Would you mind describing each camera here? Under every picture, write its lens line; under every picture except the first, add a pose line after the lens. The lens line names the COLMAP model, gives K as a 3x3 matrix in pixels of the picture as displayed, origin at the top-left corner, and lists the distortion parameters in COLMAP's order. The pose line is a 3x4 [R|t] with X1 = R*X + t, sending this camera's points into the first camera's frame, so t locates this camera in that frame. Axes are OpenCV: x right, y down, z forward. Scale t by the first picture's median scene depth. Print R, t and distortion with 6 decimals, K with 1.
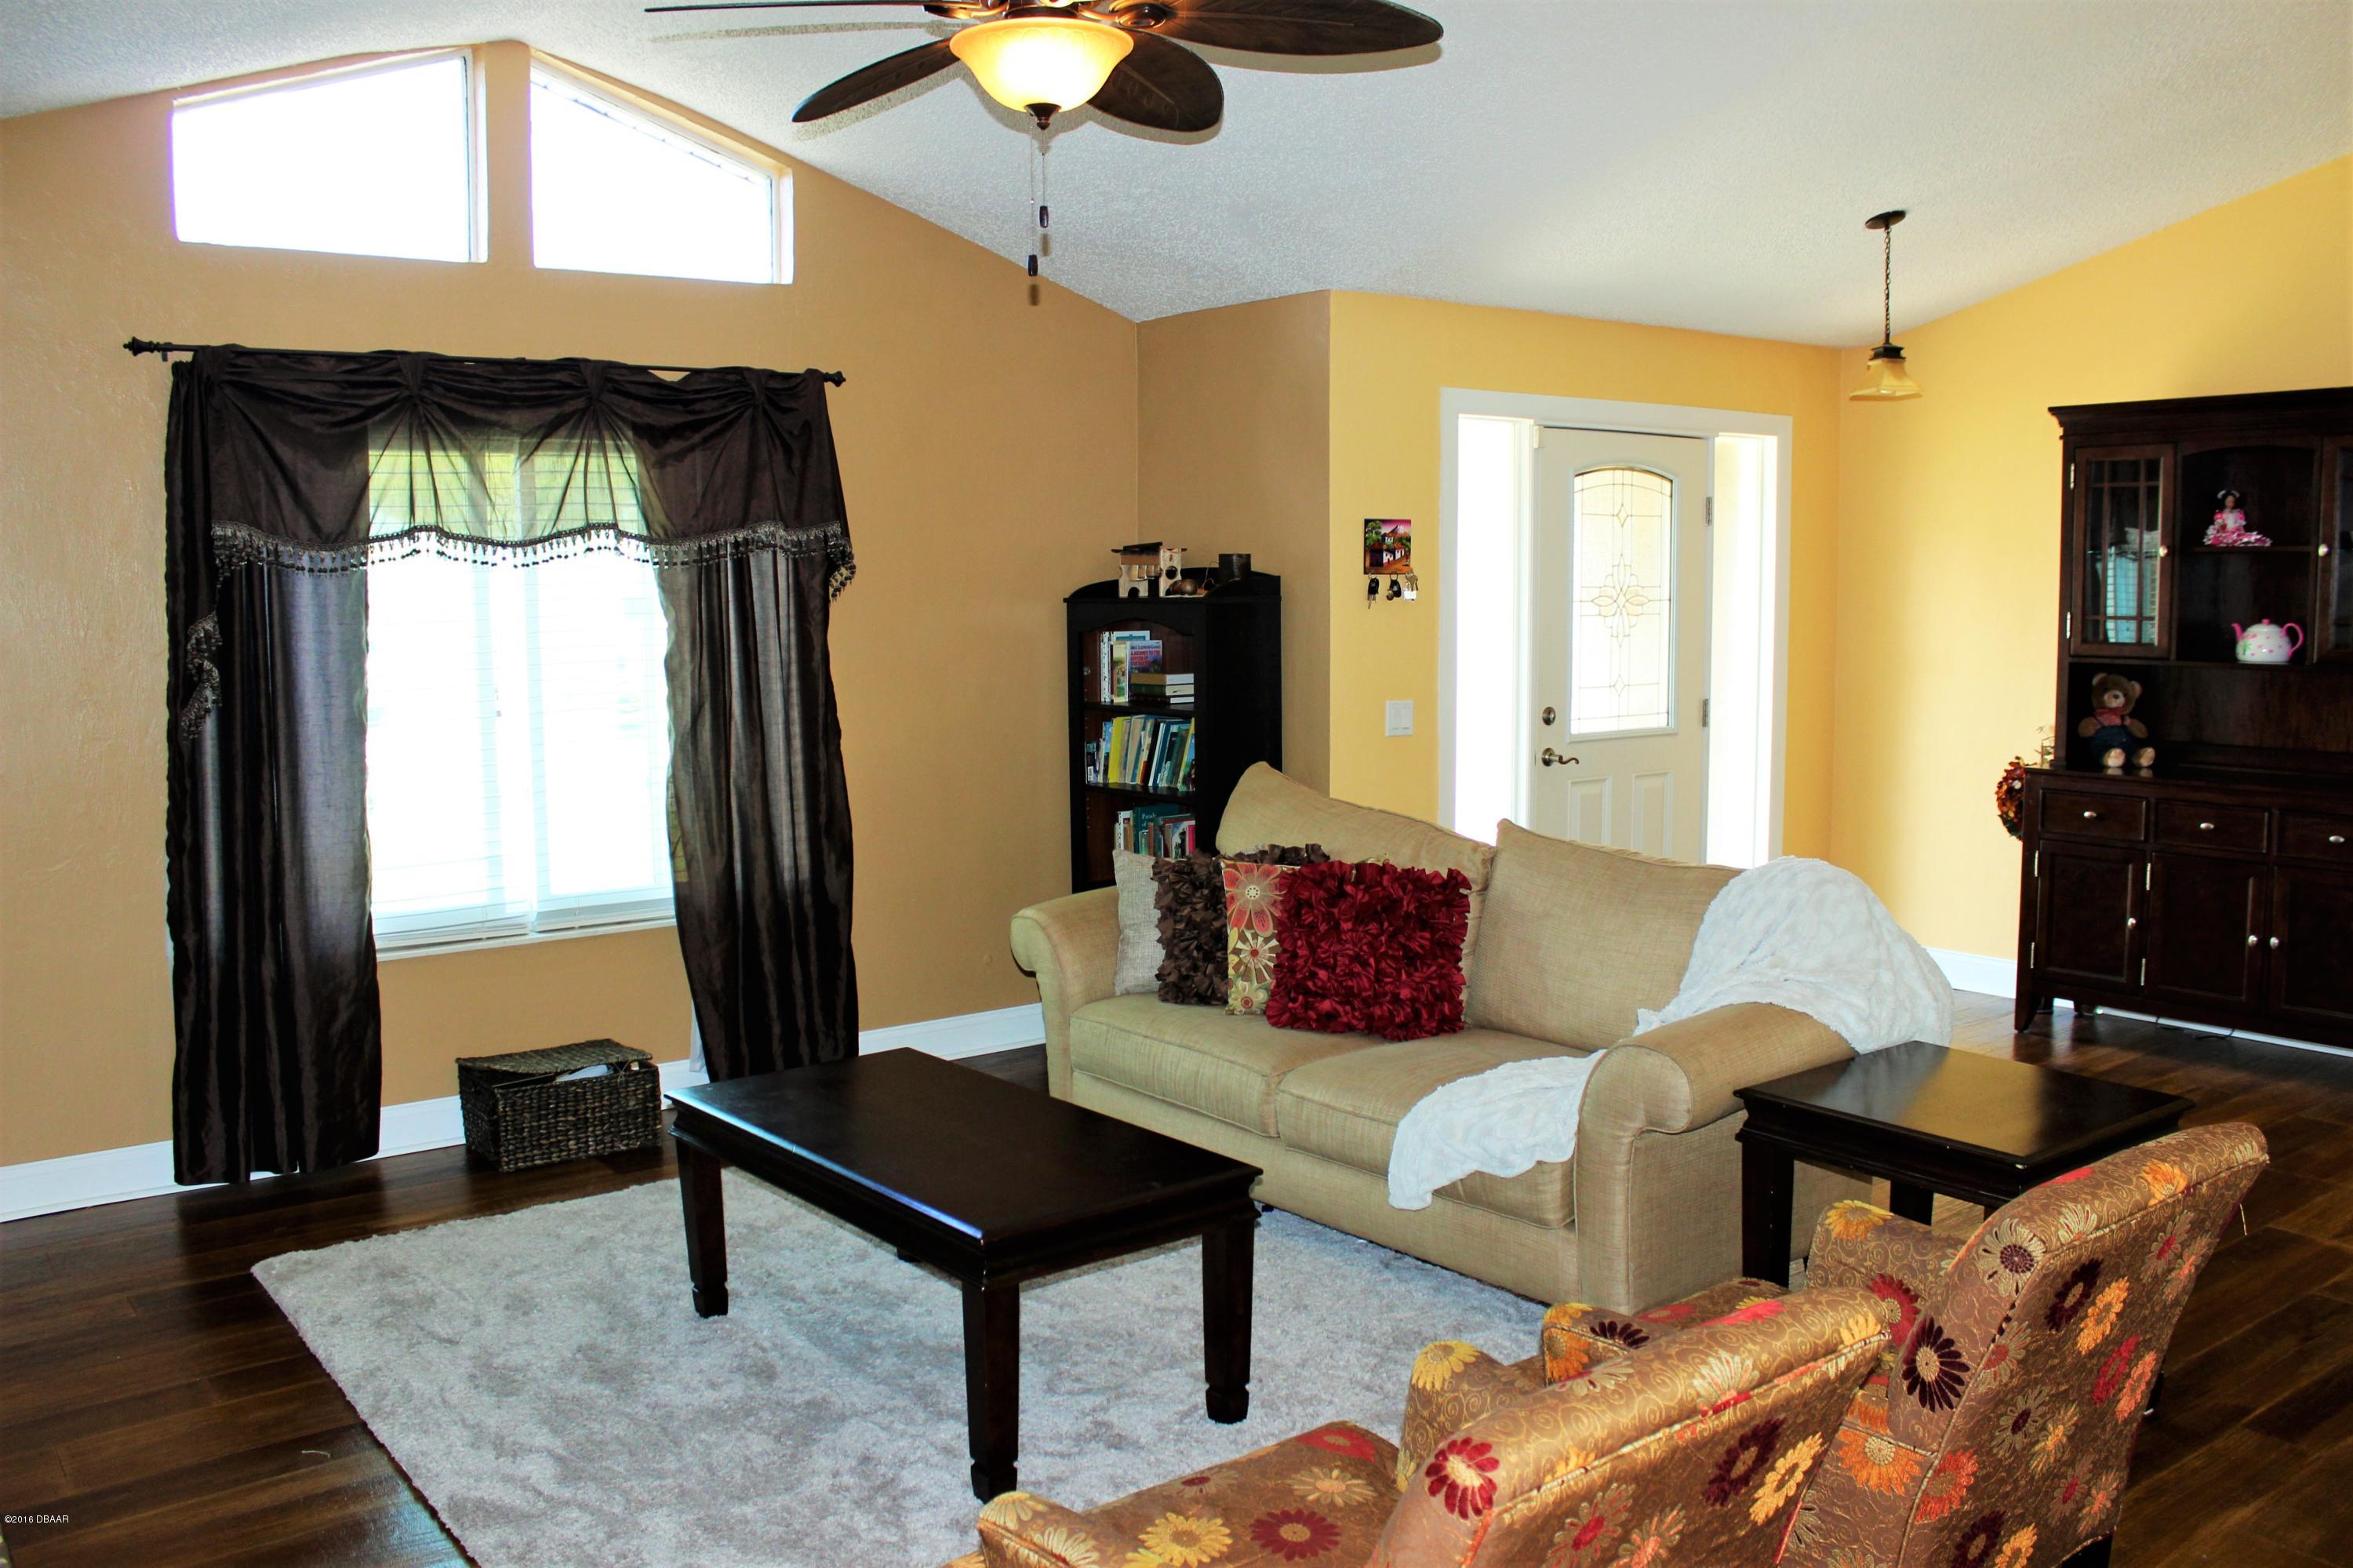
lens RADIAL K [[1991.5, 0, 1193.2], [0, 1991.5, 797.5], [0, 0, 1]] dist [-0.131592, 0.092239]
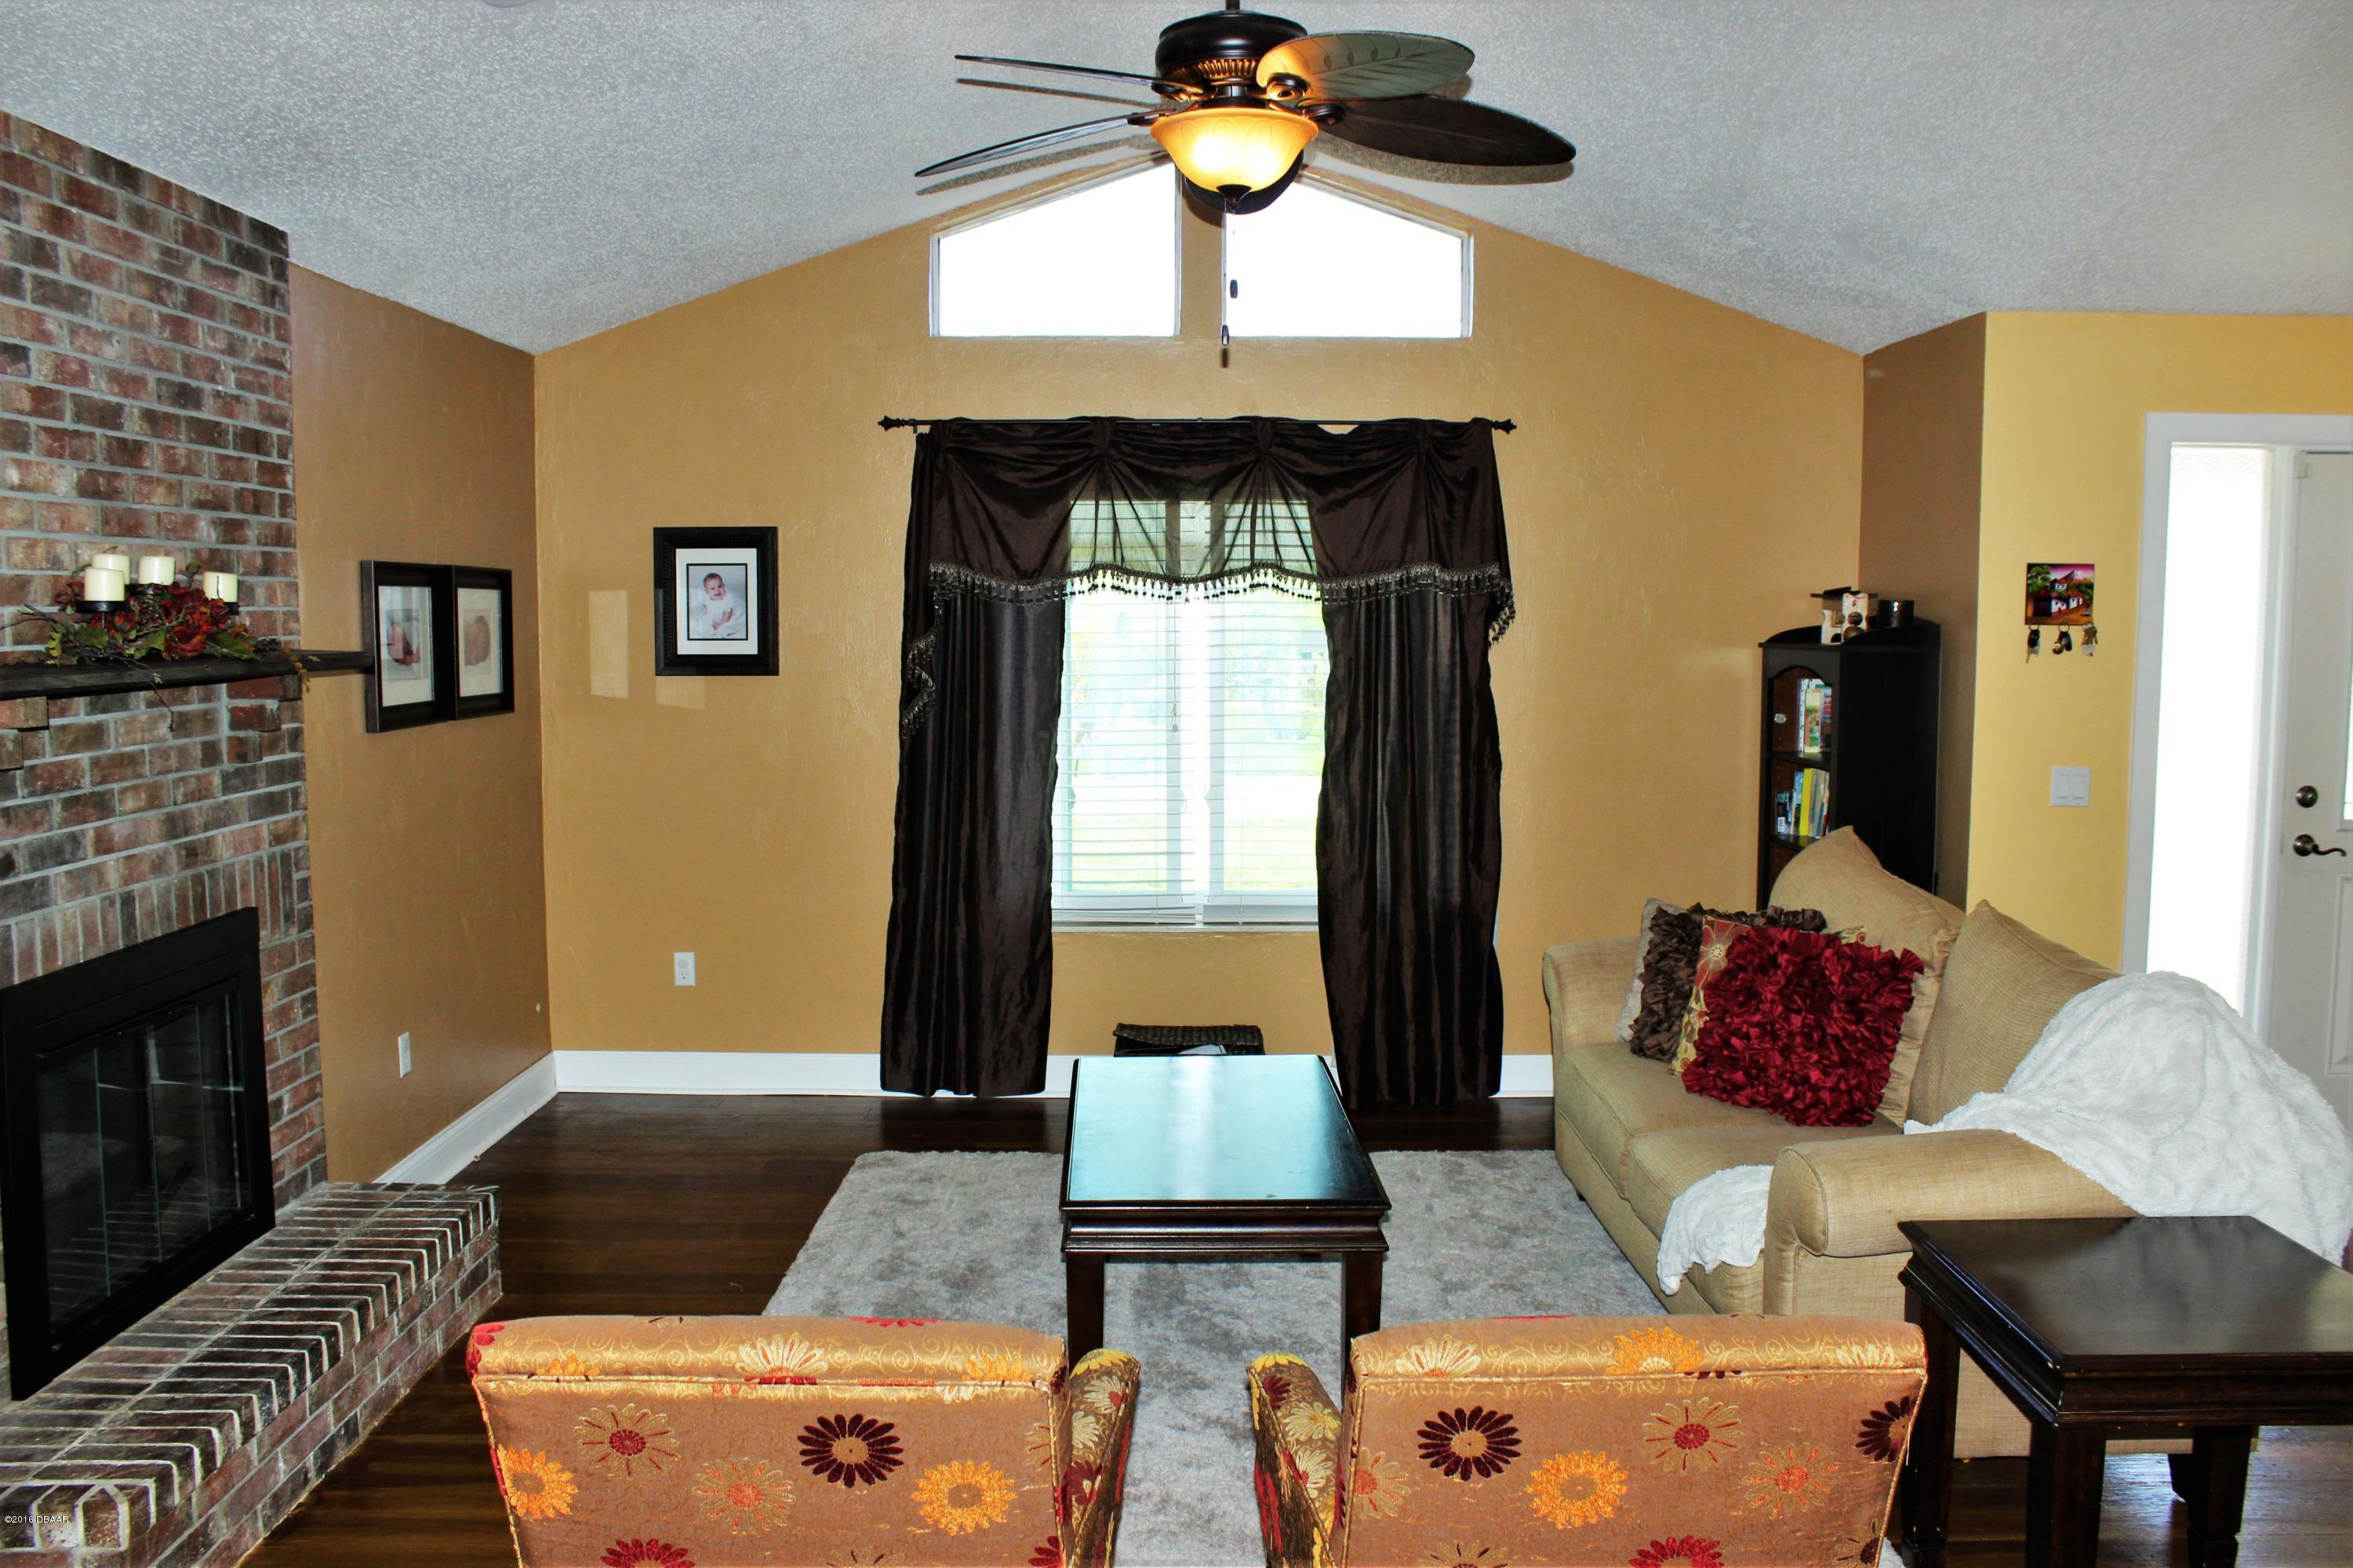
lens RADIAL K [[1991.5, 0, 1193.1], [0, 1991.5, 777.6], [0, 0, 1]] dist [-0.131592, 0.092239]
pose [[0.795135, 0.062807, -0.603171, 0.353163], [-0.078595, 0.996907, 0.000198, -0.014804], [0.601317, 0.047248, 0.797612, 0.078116]]
